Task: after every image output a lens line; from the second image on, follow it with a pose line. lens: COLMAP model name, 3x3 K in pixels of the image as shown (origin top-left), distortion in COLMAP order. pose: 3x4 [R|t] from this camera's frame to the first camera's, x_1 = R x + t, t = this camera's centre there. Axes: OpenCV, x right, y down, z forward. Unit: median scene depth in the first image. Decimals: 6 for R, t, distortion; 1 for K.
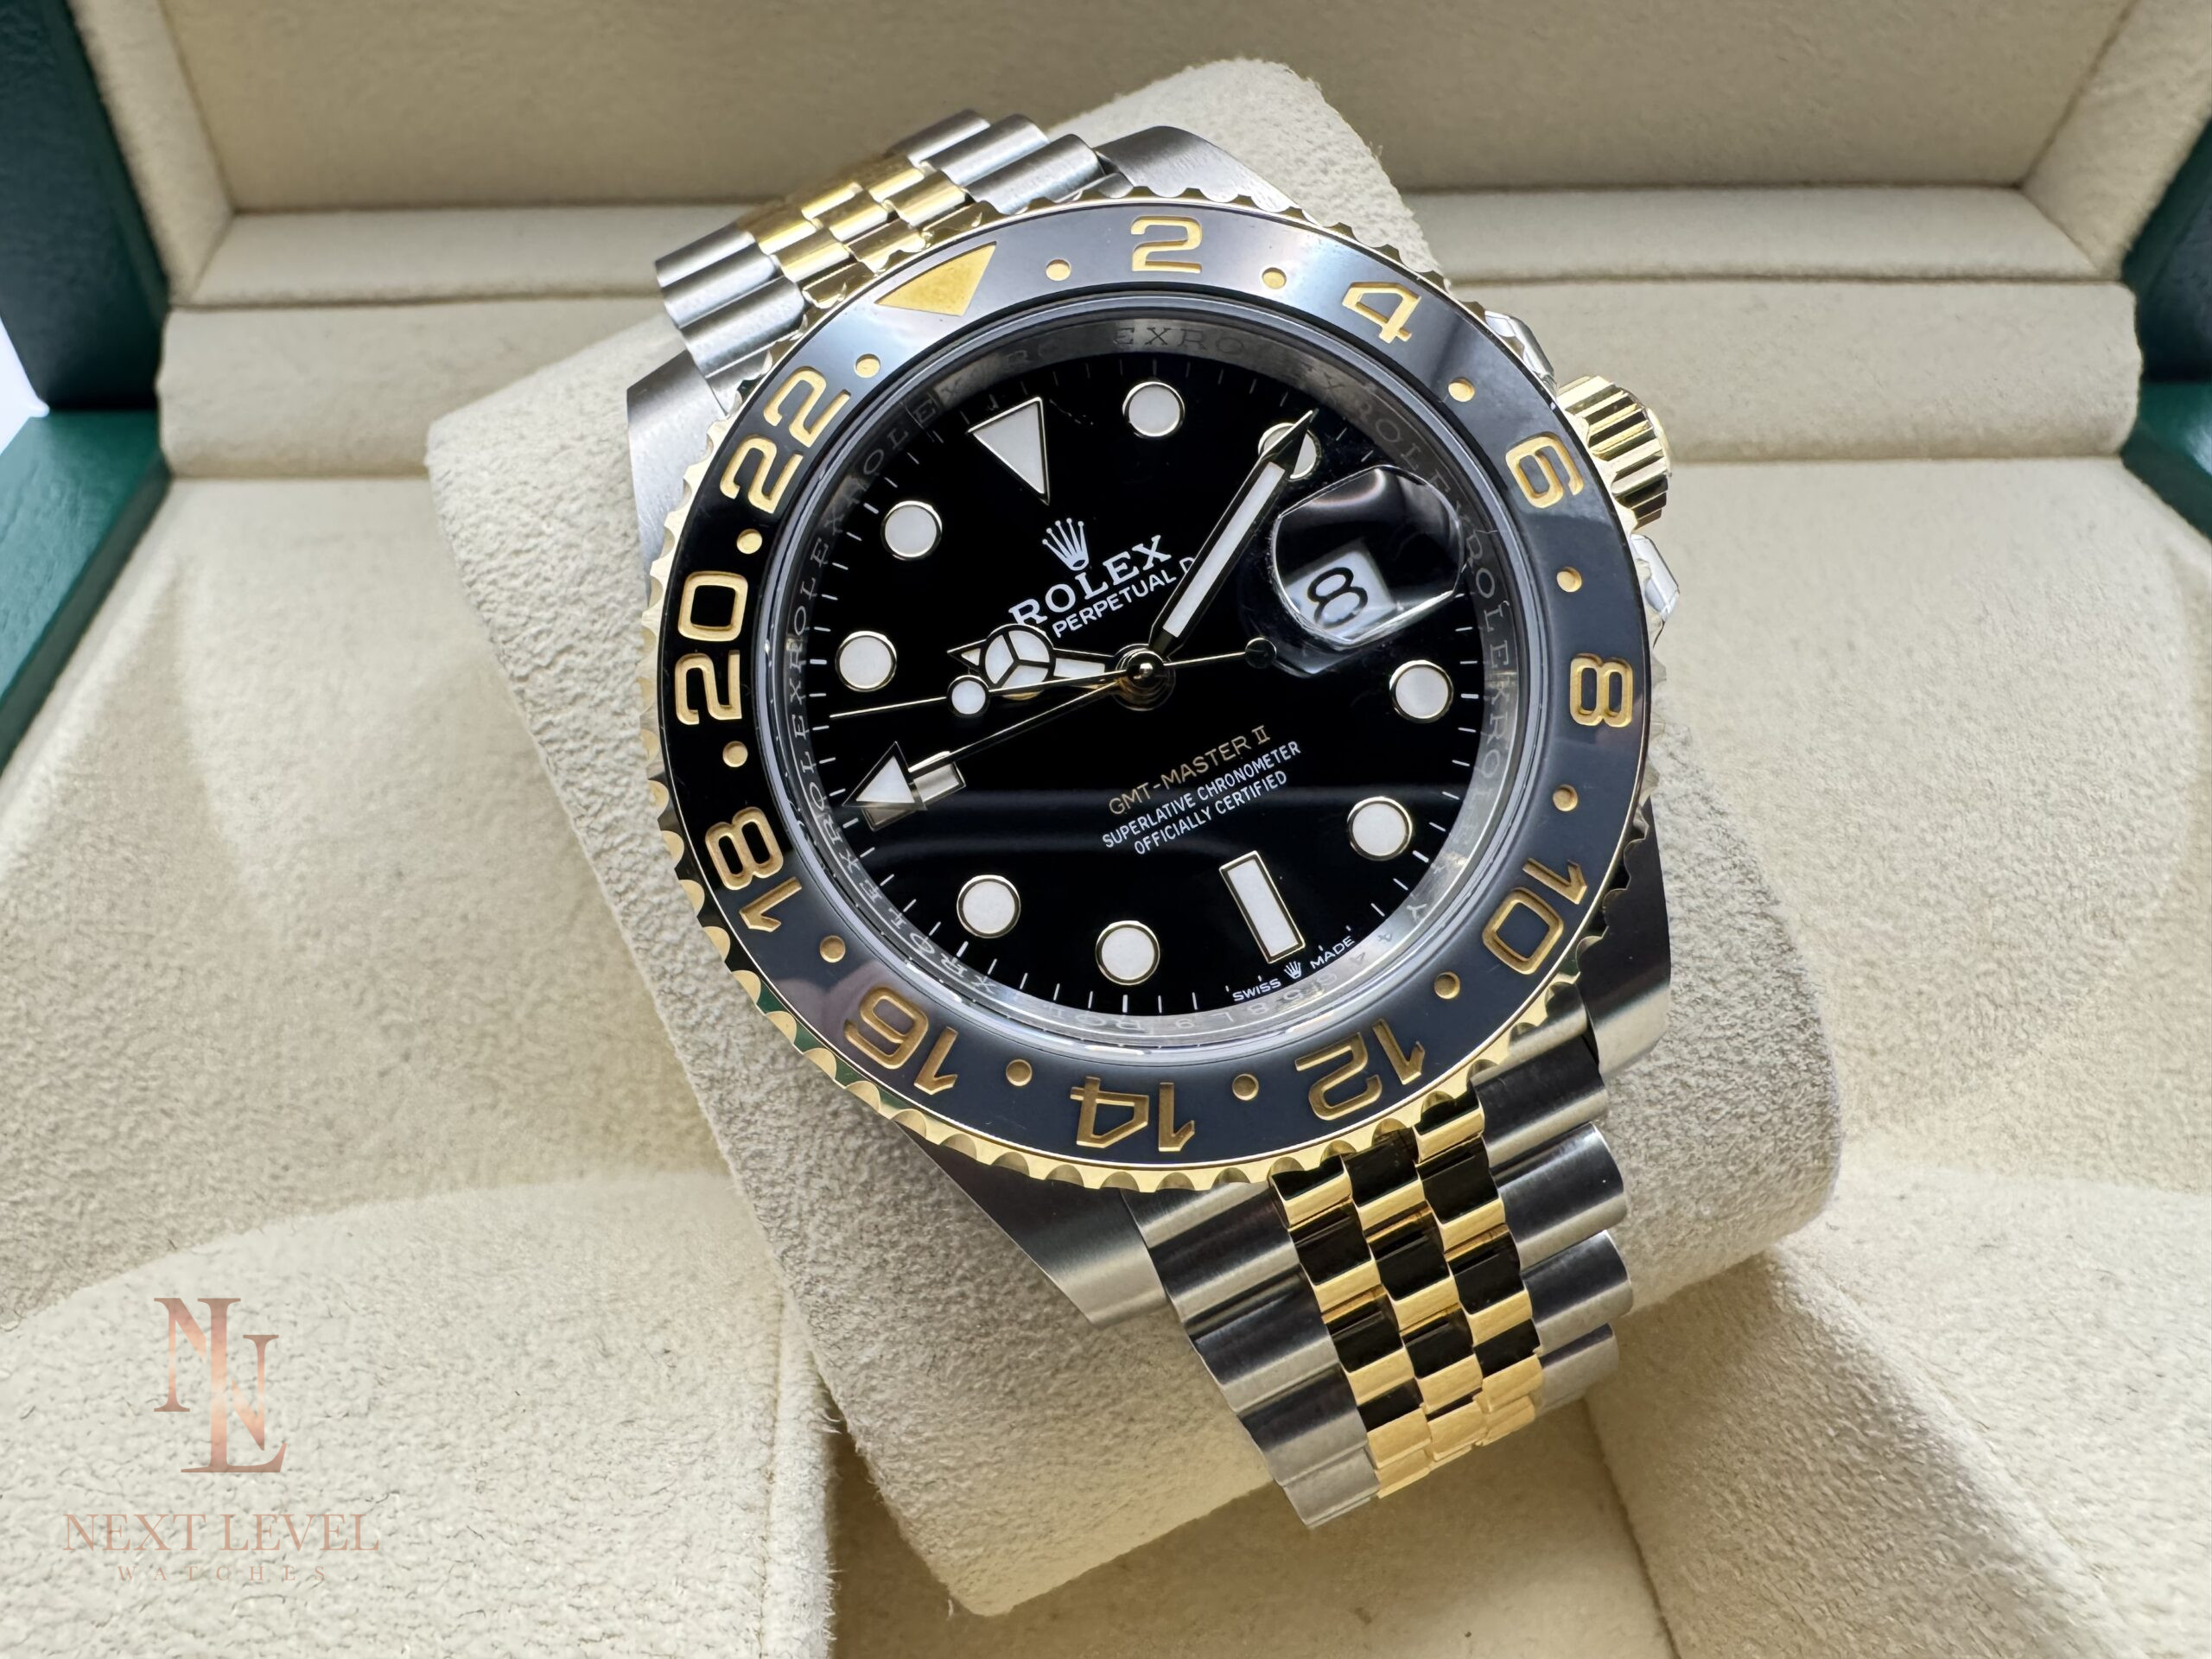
lens RADIAL K [[1585.9, 0, 851.0], [0, 1585.9, 827.5], [0, 0, 1]] dist [-0.004078, -0.001744]
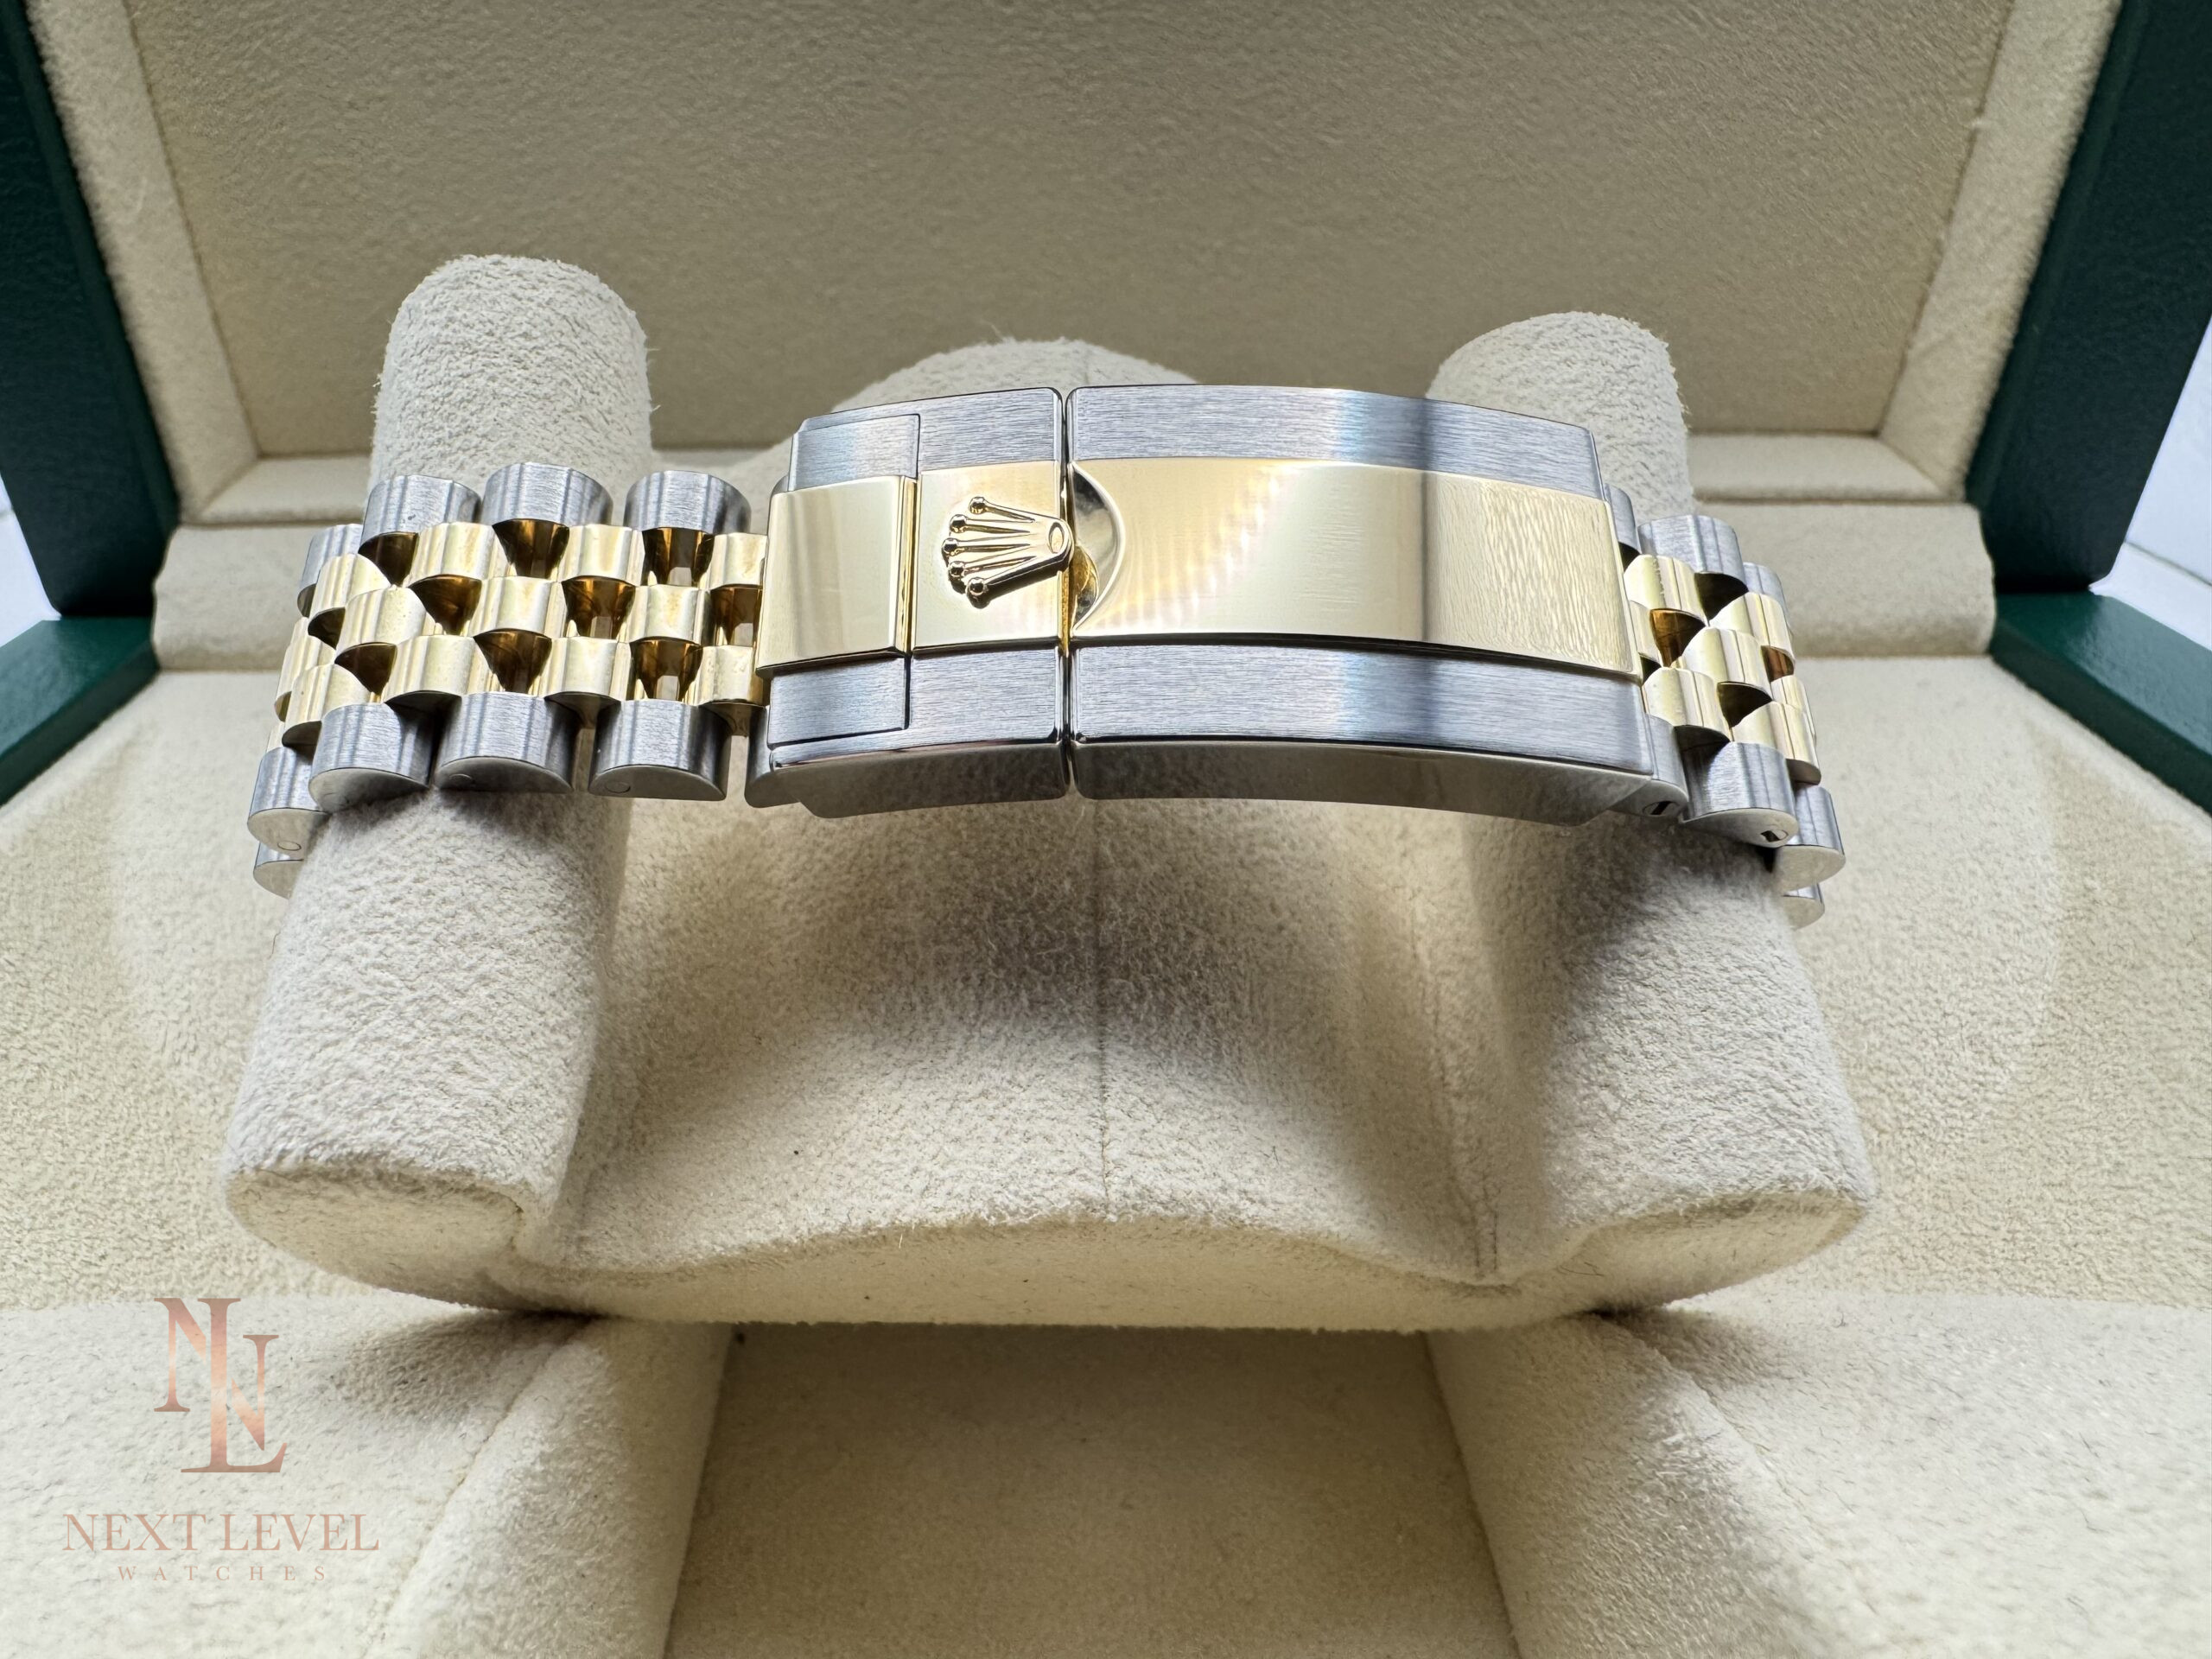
lens RADIAL K [[1587.3, 0, 989.9], [0, 1587.3, 828.1], [0, 0, 1]] dist [-0.005950, 0.000609]
pose [[0.999842, 0.005441, -0.016949, 0.189041], [-0.009527, 0.967856, -0.251326, 0.182666], [0.015037, 0.251448, 0.967754, -0.004134]]
